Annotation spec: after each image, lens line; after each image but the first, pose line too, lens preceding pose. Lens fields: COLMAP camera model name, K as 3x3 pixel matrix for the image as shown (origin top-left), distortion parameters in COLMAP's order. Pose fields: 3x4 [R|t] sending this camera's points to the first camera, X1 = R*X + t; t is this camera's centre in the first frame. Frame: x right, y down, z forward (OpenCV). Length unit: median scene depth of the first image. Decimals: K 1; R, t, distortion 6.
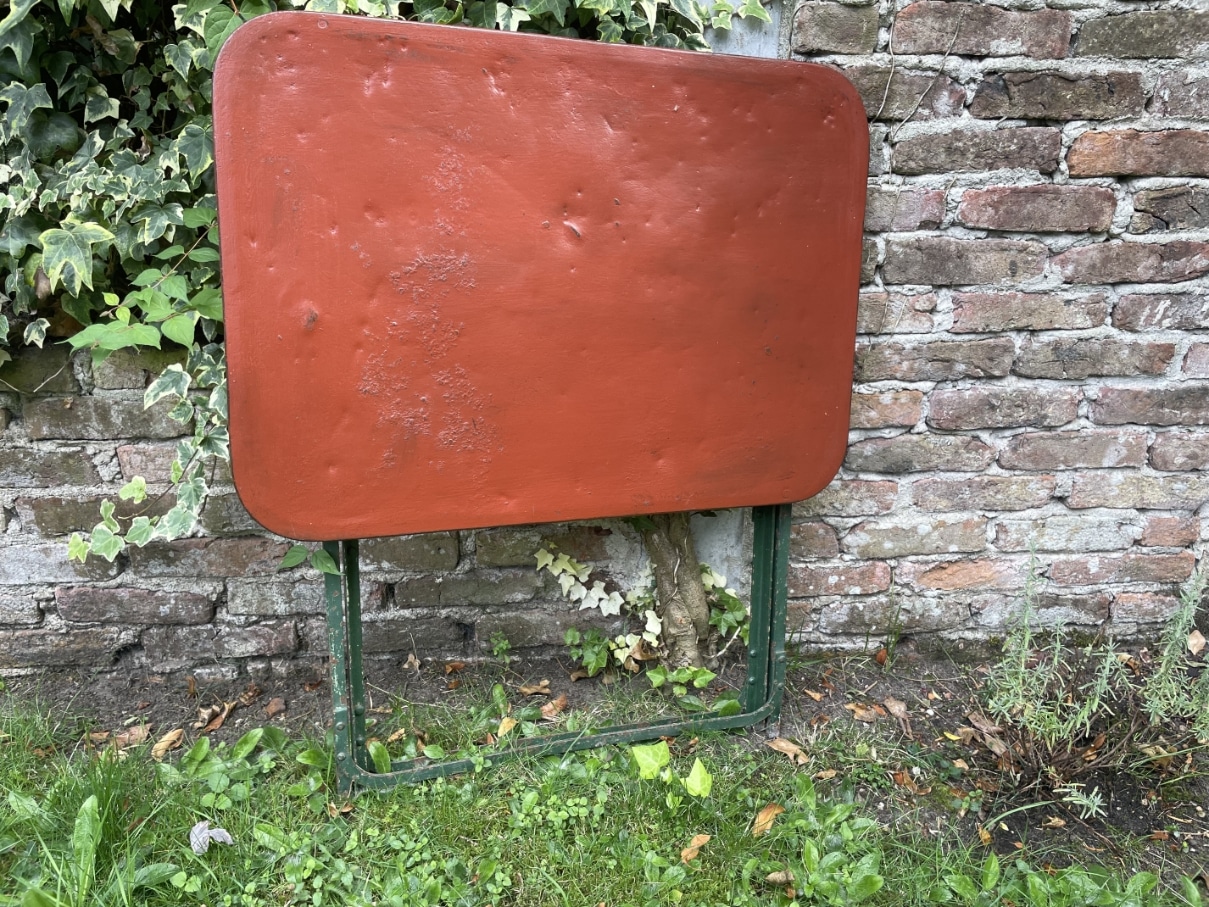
lens RADIAL K [[915.1, 0, 611.8], [0, 915.1, 442.2], [0, 0, 1]] dist [0.089650, -0.125362]
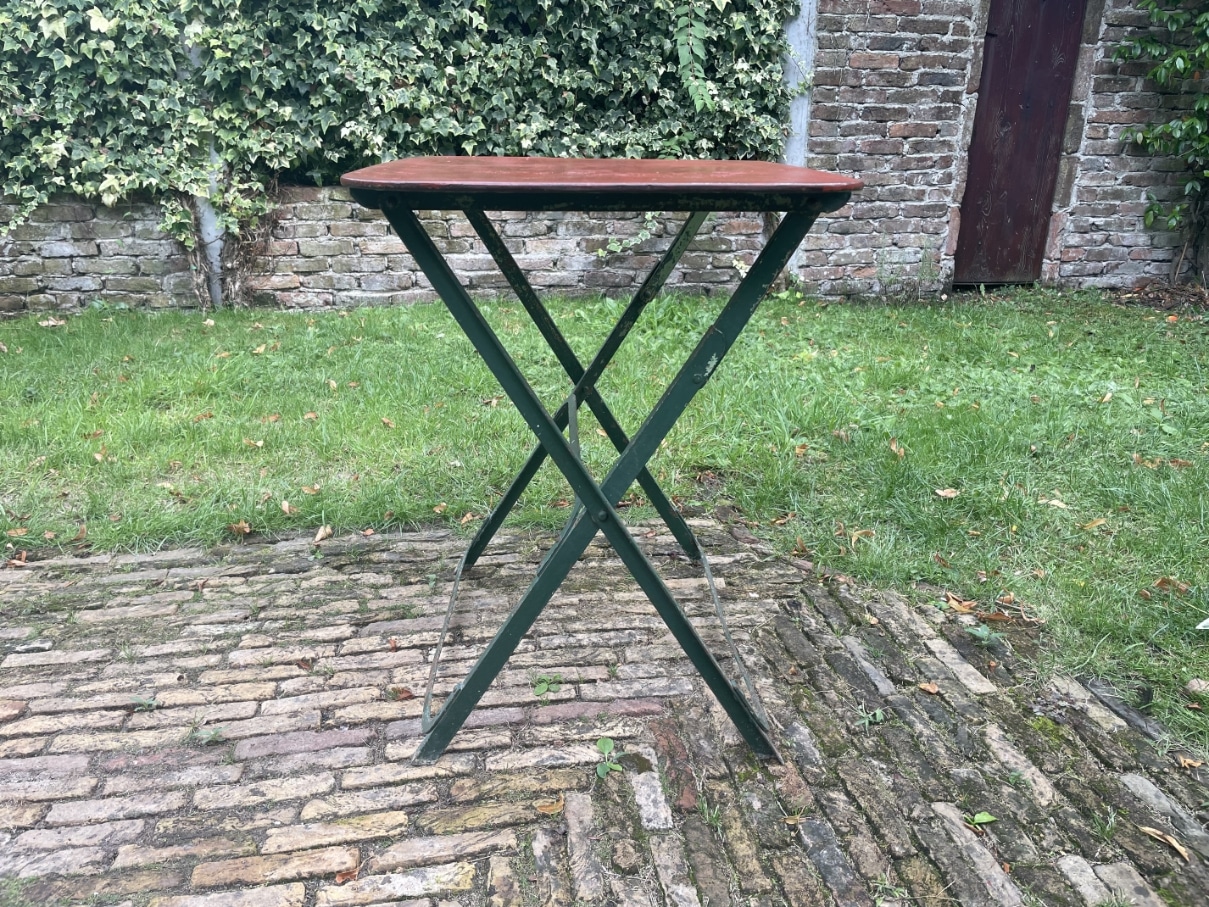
lens RADIAL K [[915.1, 0, 601.8], [0, 915.1, 443.6], [0, 0, 1]] dist [0.089650, -0.125362]
pose [[0.995752, -0.031224, 0.086615, -0.835791], [0.037857, 0.996387, -0.076022, 0.983428], [-0.083929, 0.078978, 0.993337, -2.064763]]
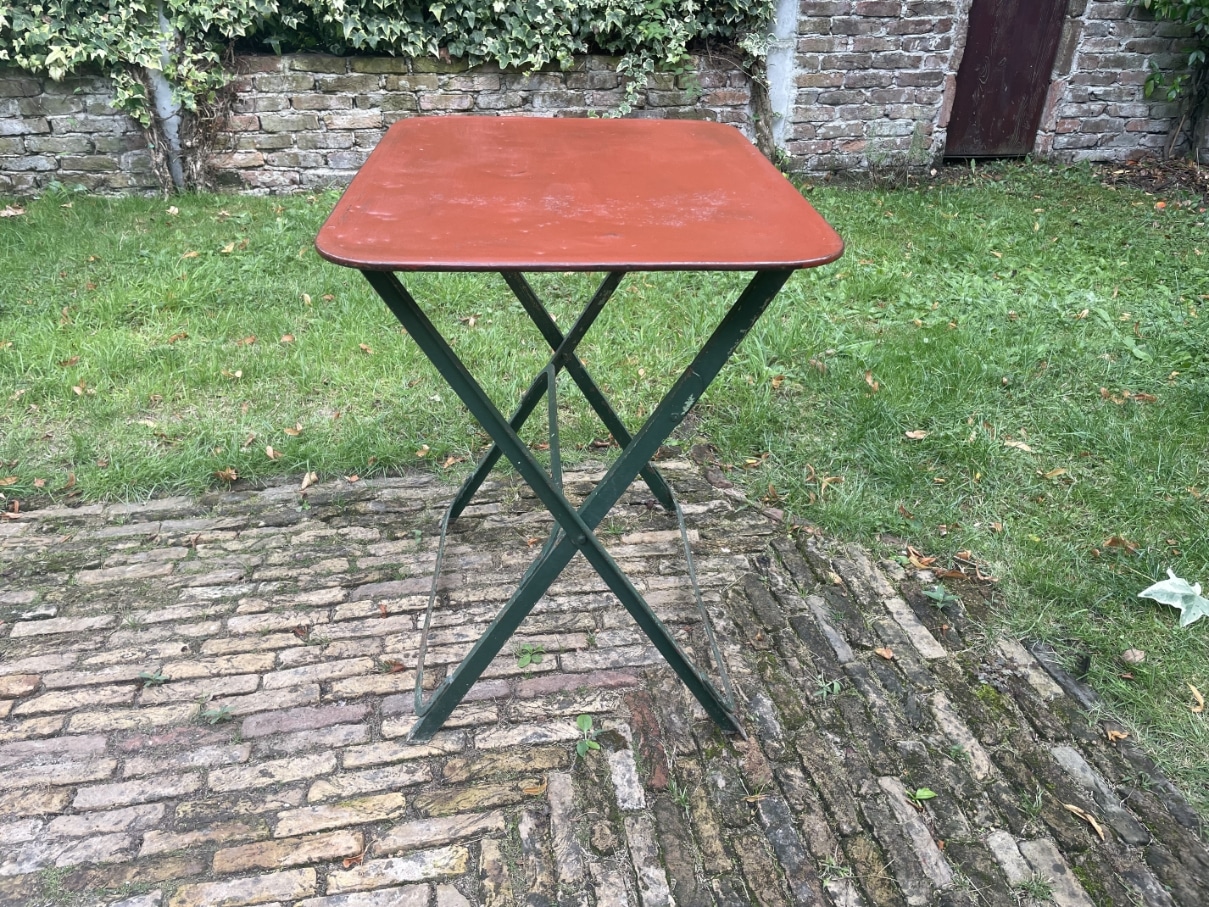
lens RADIAL K [[915.1, 0, 596.8], [0, 915.1, 449.2], [0, 0, 1]] dist [0.089650, -0.125362]
pose [[0.994145, -0.048337, 0.096641, -0.831001], [0.037448, 0.993062, 0.111468, 0.805498], [-0.101359, -0.107196, 0.989058, -2.086692]]
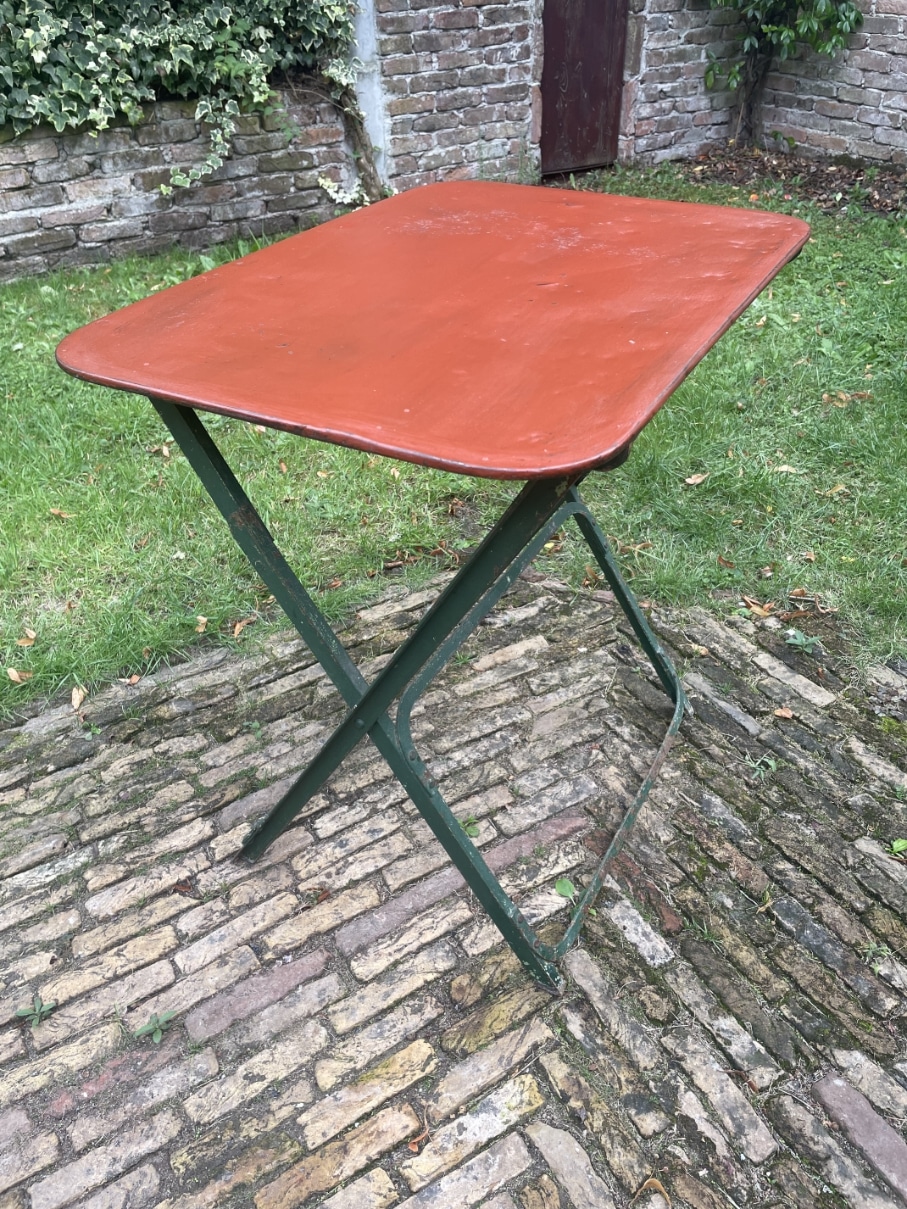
lens RADIAL K [[915.1, 0, 457.9], [0, 915.1, 613.7], [0, 0, 1]] dist [0.089650, -0.125362]
pose [[0.883595, -0.306211, 0.354253, -1.100270], [0.216933, 0.938151, 0.269838, 0.686415], [-0.414970, -0.161578, 0.895373, -1.855169]]
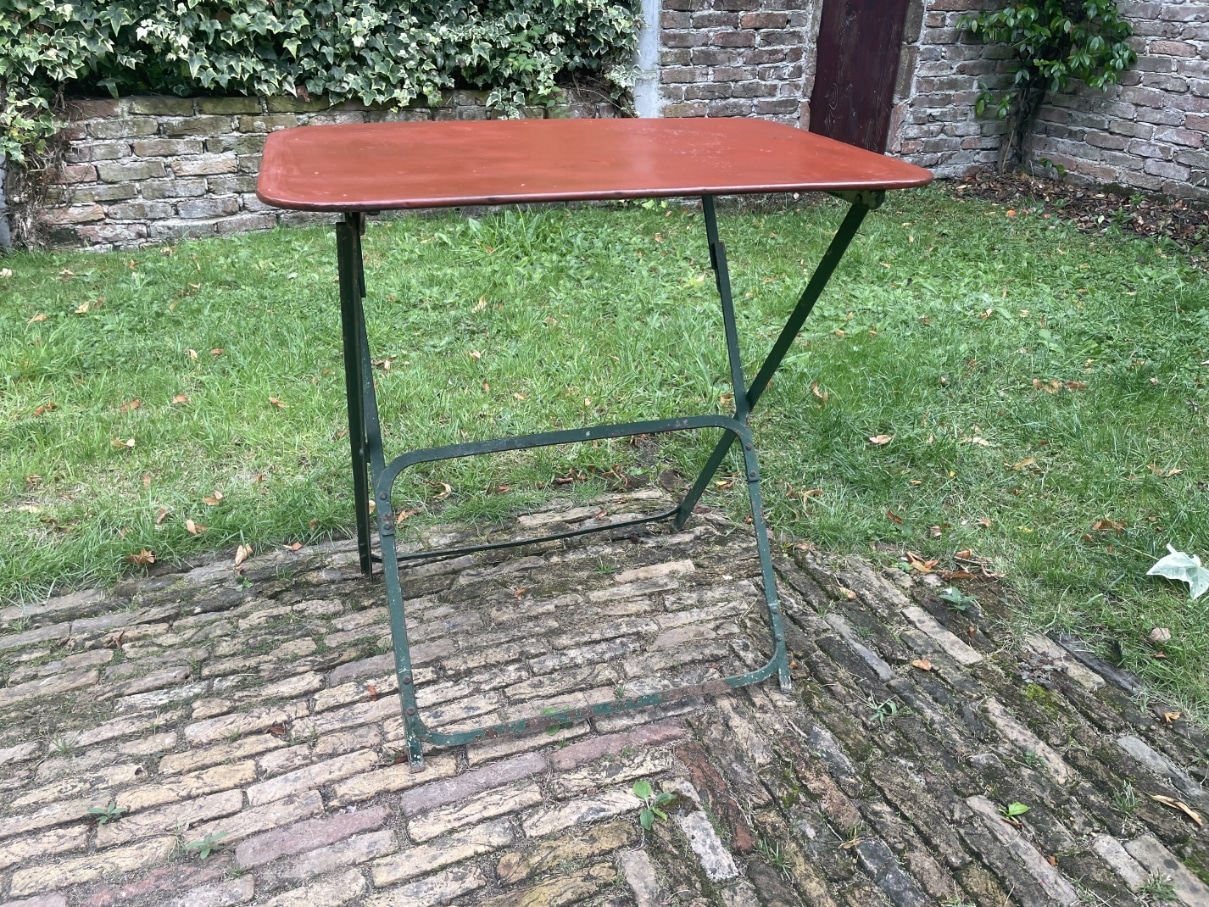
lens RADIAL K [[915.1, 0, 595.9], [0, 915.1, 455.1], [0, 0, 1]] dist [0.089650, -0.125362]
pose [[0.955387, -0.135678, 0.262349, -0.995109], [0.118388, 0.989683, 0.080699, 0.820481], [-0.270591, -0.046040, 0.961593, -1.947953]]
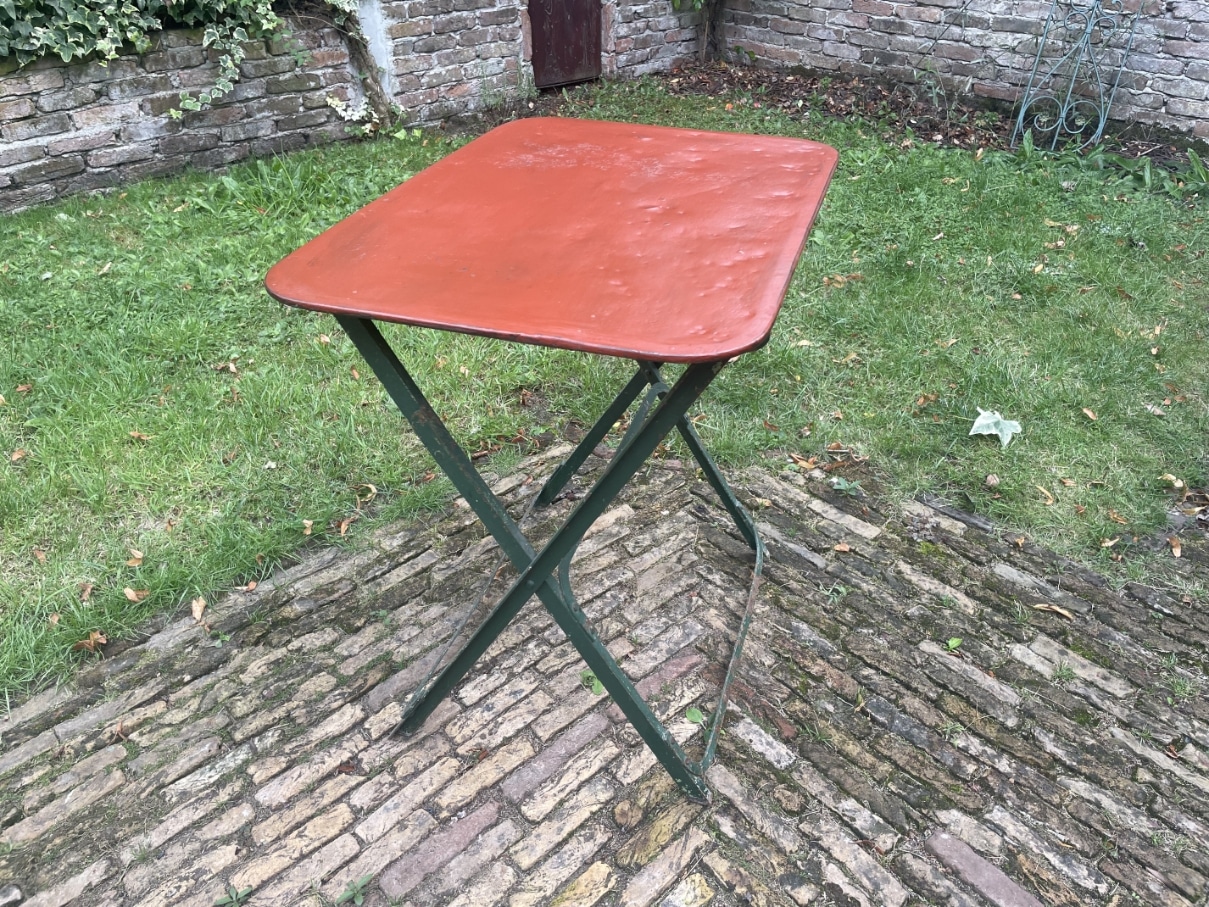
lens RADIAL K [[915.1, 0, 615.2], [0, 915.1, 443.4], [0, 0, 1]] dist [0.089650, -0.125362]
pose [[0.775588, -0.357434, 0.520293, -1.273003], [0.261650, 0.932134, 0.250329, 0.635625], [-0.574459, -0.058017, 0.816475, -1.911597]]
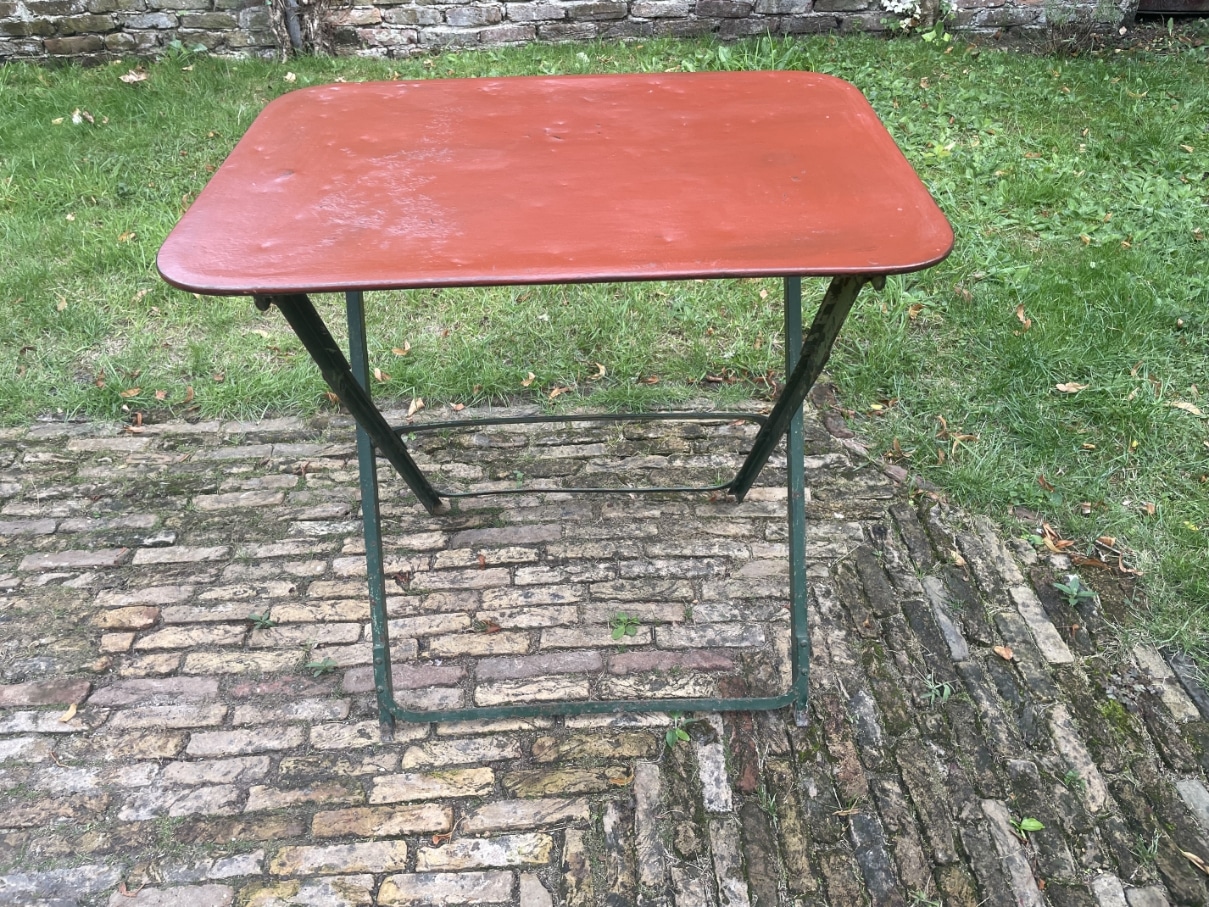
lens RADIAL K [[915.1, 0, 599.7], [0, 915.1, 439.5], [0, 0, 1]] dist [0.089650, -0.125362]
pose [[0.999523, -0.003274, -0.030706, -0.811553], [0.011444, 0.962830, 0.269865, 0.666249], [0.028682, -0.270087, 0.962409, -1.997298]]
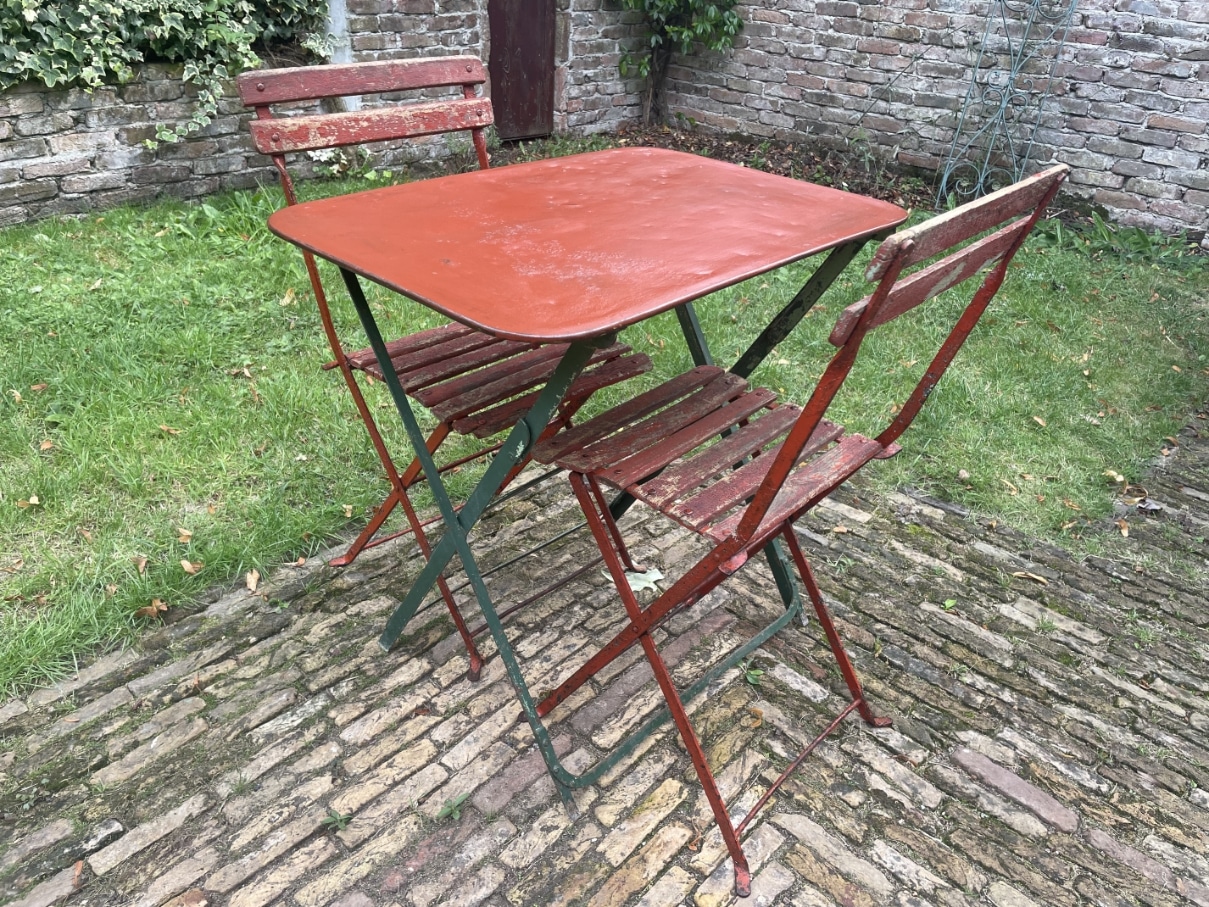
lens RADIAL K [[915.1, 0, 615.3], [0, 915.1, 459.2], [0, 0, 1]] dist [0.089650, -0.125362]
pose [[0.718348, -0.321904, 0.616729, -1.511554], [0.234786, 0.946673, 0.220647, 0.678401], [-0.654868, -0.013702, 0.755619, -1.898072]]
